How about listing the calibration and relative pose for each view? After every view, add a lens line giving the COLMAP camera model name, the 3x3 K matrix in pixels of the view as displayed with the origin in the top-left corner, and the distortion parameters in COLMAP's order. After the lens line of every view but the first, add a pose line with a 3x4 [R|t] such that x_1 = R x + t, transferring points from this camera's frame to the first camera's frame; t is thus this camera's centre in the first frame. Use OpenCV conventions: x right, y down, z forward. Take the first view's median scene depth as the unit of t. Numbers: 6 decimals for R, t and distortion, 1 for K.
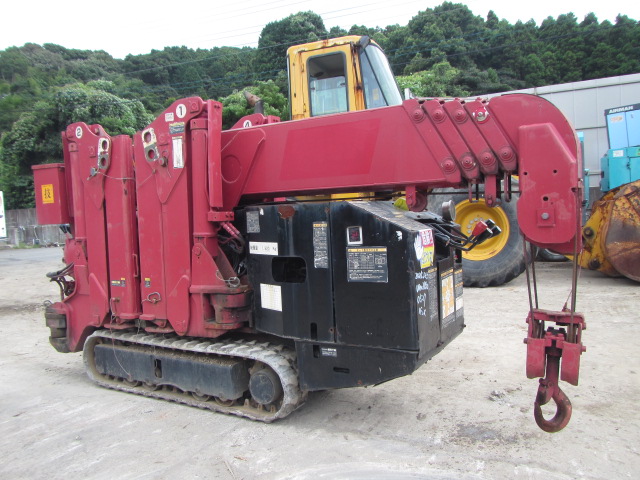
lens RADIAL K [[525.2, 0, 320.0], [0, 525.2, 240.0], [0, 0, 1]] dist [-0.012855, 0.001863]
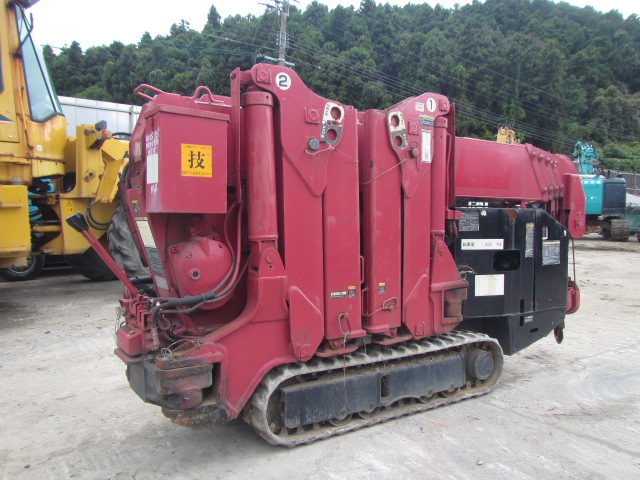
lens RADIAL K [[525.2, 0, 320.0], [0, 525.2, 240.0], [0, 0, 1]] dist [-0.012855, 0.001863]
pose [[0.418247, 0.005256, 0.908318, -1.216201], [0.022539, 0.999615, -0.016163, 0.015677], [-0.908053, 0.027233, 0.417968, 0.774672]]
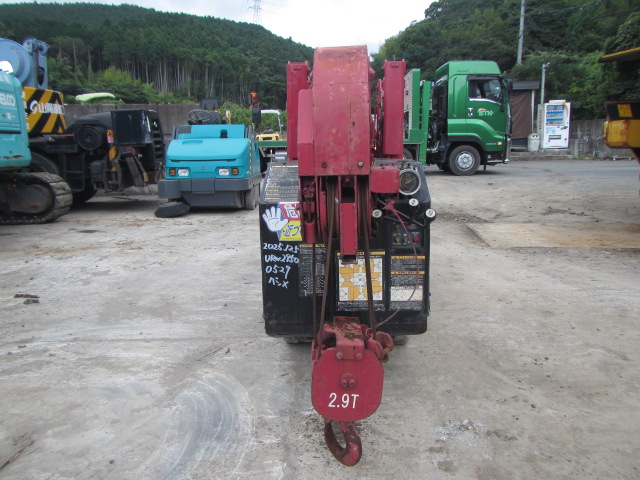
lens RADIAL K [[526.1, 0, 320.0], [0, 526.1, 240.0], [0, 0, 1]] dist [-0.000294, -0.001424]
pose [[0.477562, 0.200787, -0.855347, 0.852693], [-0.048107, 0.978052, 0.202732, -0.120386], [0.877280, -0.055669, 0.476740, 0.461897]]
